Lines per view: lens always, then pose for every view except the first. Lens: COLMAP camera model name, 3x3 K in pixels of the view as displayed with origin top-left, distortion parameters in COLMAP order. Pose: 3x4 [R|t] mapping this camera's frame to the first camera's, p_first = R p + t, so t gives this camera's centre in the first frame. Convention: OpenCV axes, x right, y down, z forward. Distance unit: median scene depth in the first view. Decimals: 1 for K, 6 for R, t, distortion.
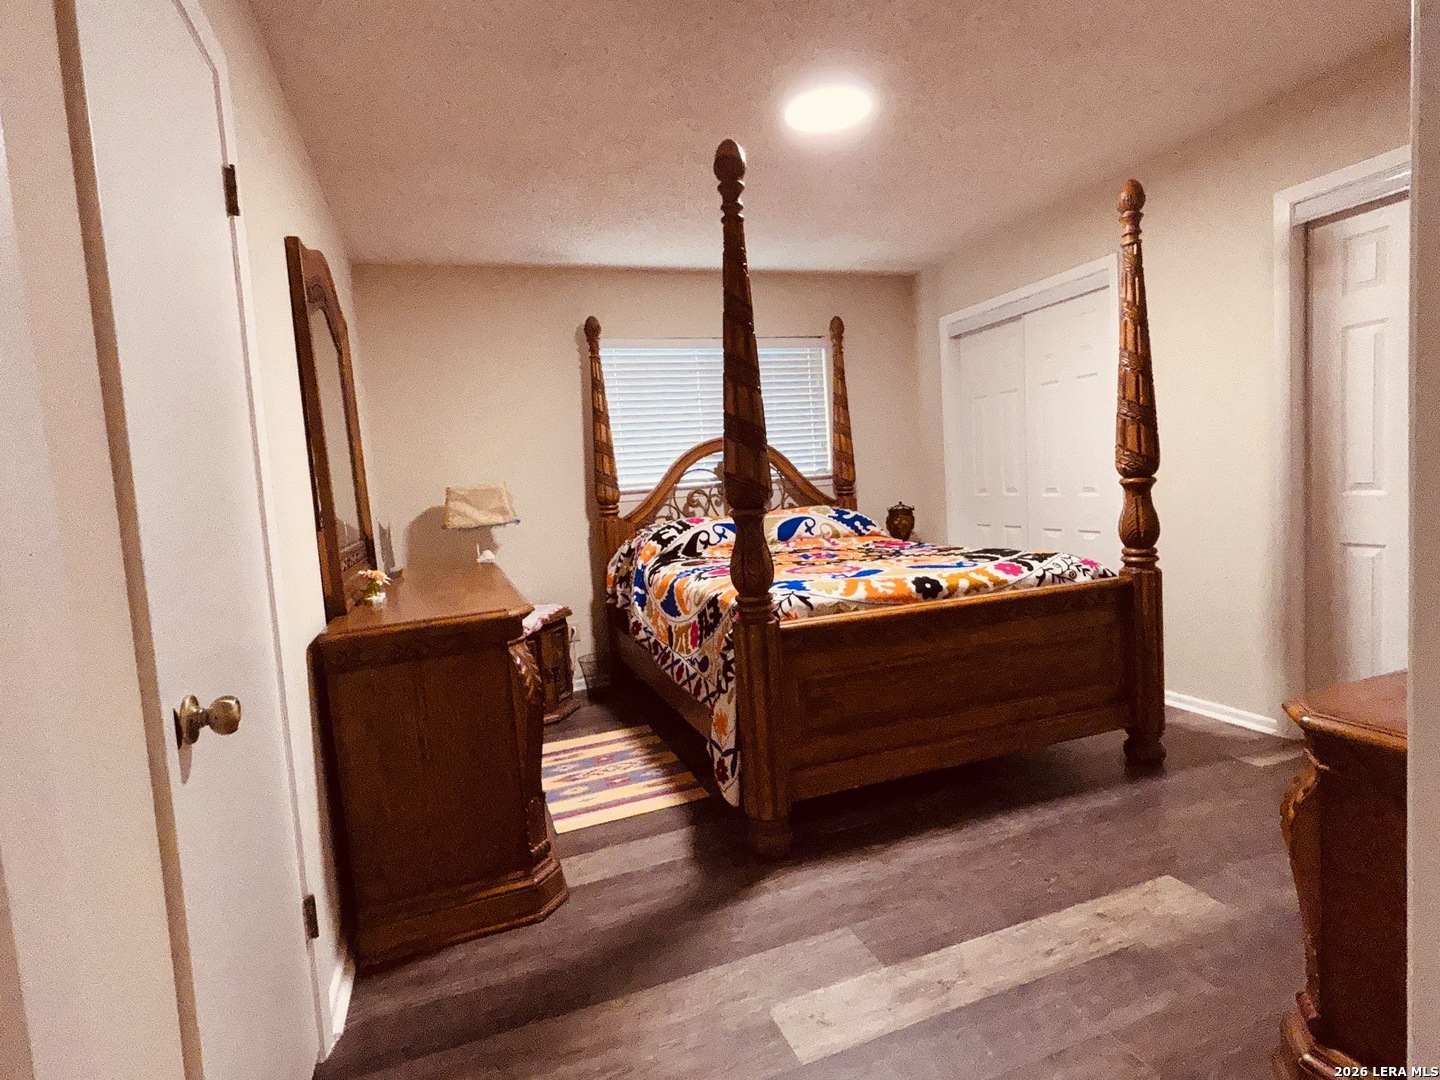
lens RADIAL K [[733.8, 0, 720.0], [0, 733.8, 540.0], [0, 0, 1]] dist [-0.003471, -0.001135]
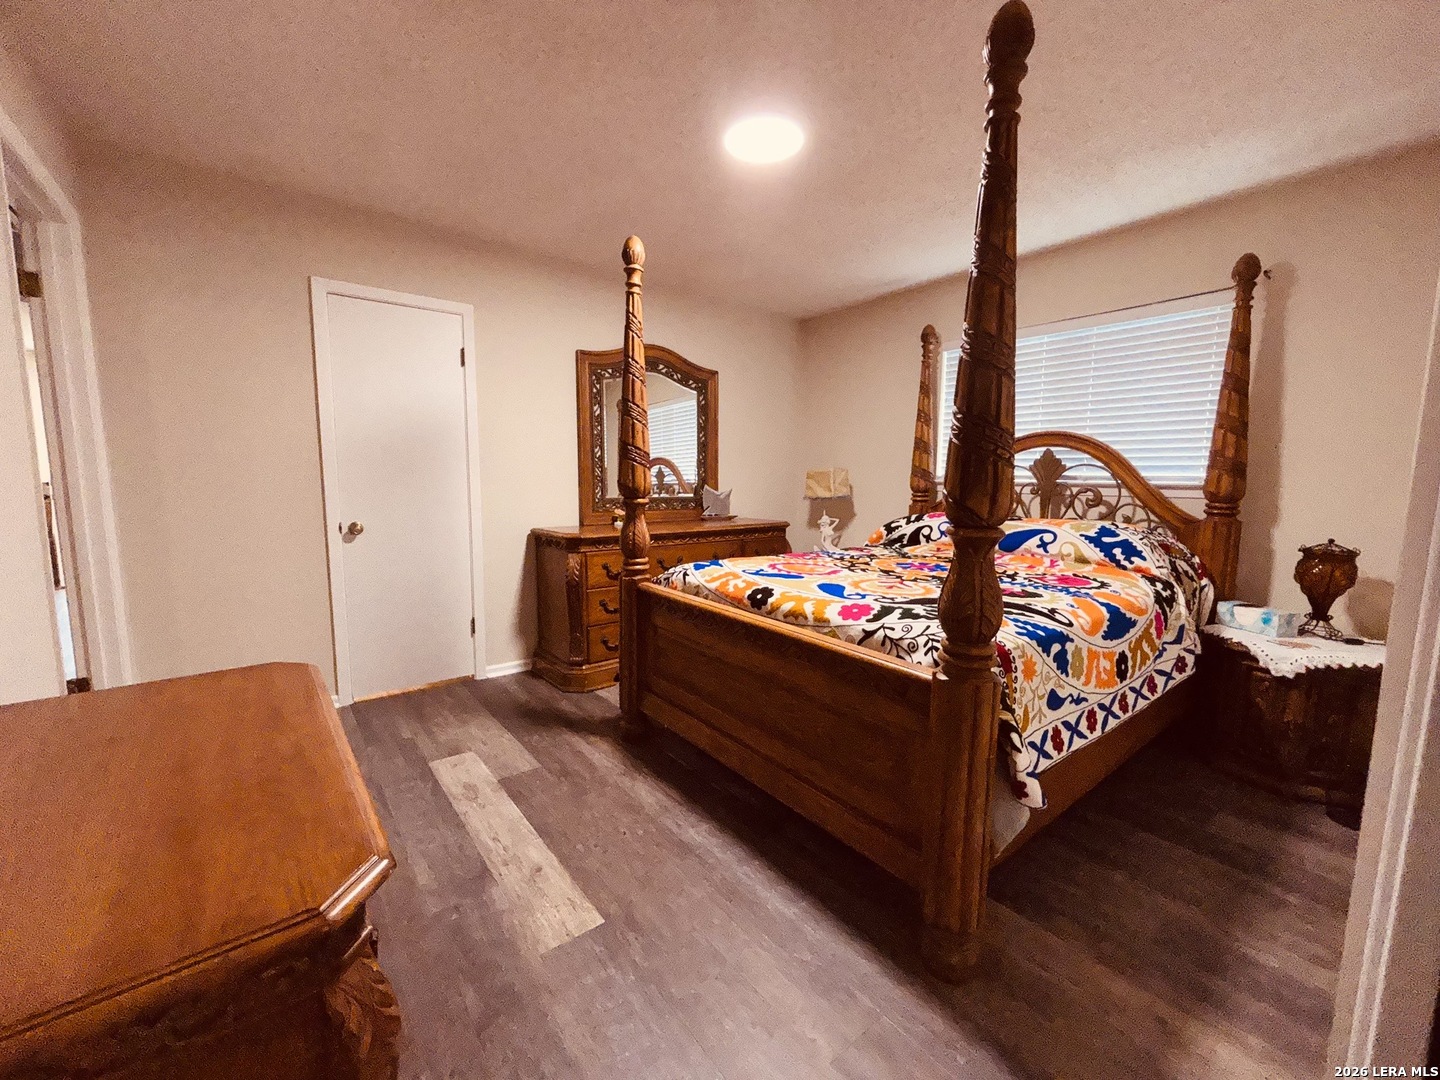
lens RADIAL K [[582.6, 0, 716.9], [0, 582.6, 540.8], [0, 0, 1]] dist [-0.001108, 0.000283]
pose [[0.315947, 0.180889, -0.931373, 0.669340], [-0.108613, 0.982099, 0.153897, -0.087678], [0.942539, 0.052536, 0.329938, 0.449542]]
